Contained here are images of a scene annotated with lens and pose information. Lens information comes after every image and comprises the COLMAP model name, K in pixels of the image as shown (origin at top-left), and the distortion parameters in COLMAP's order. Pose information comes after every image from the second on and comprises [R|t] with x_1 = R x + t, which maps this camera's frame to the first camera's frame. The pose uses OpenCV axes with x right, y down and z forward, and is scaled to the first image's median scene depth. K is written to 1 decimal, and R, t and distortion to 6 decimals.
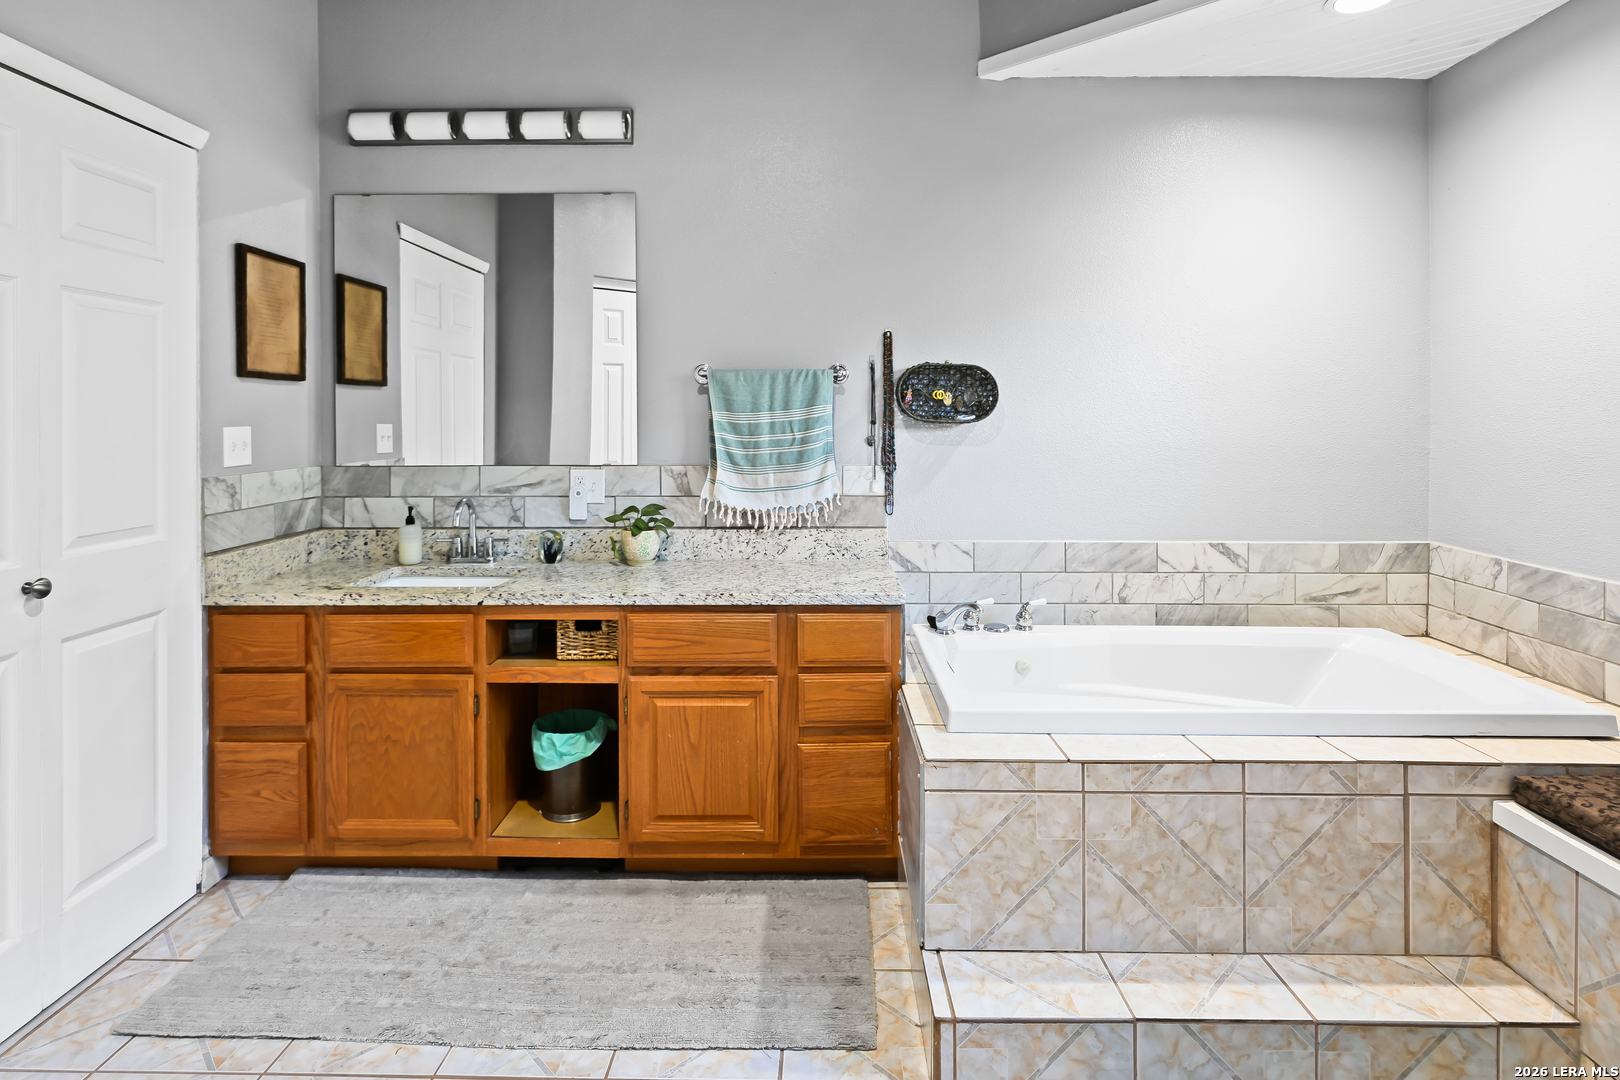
lens RADIAL K [[835.3, 0, 809.9], [0, 835.3, 440.5], [0, 0, 1]] dist [-0.001401, -0.001353]
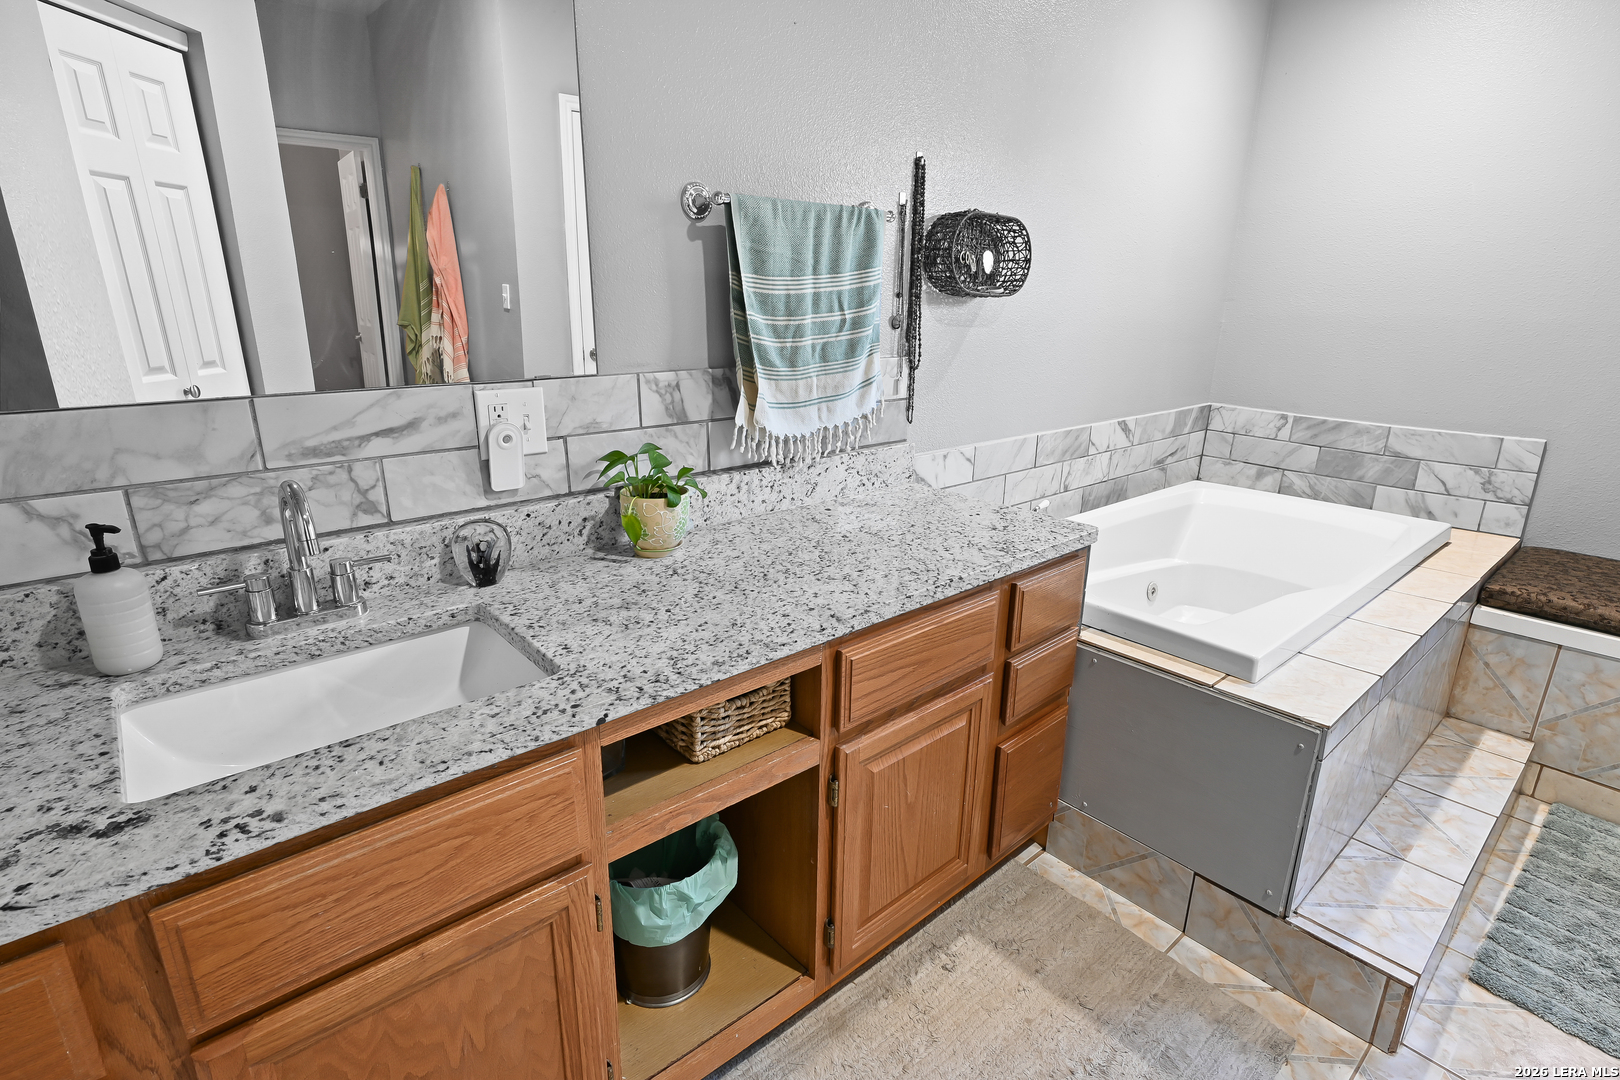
lens RADIAL K [[789.8, 0, 812.7], [0, 789.8, 549.9], [0, 0, 1]] dist [-0.000224, 0.000232]
pose [[0.747749, -0.195892, 0.634428, -0.461973], [0.004558, 0.956981, 0.290114, -0.009570], [-0.663966, -0.214041, 0.716474, 0.535330]]
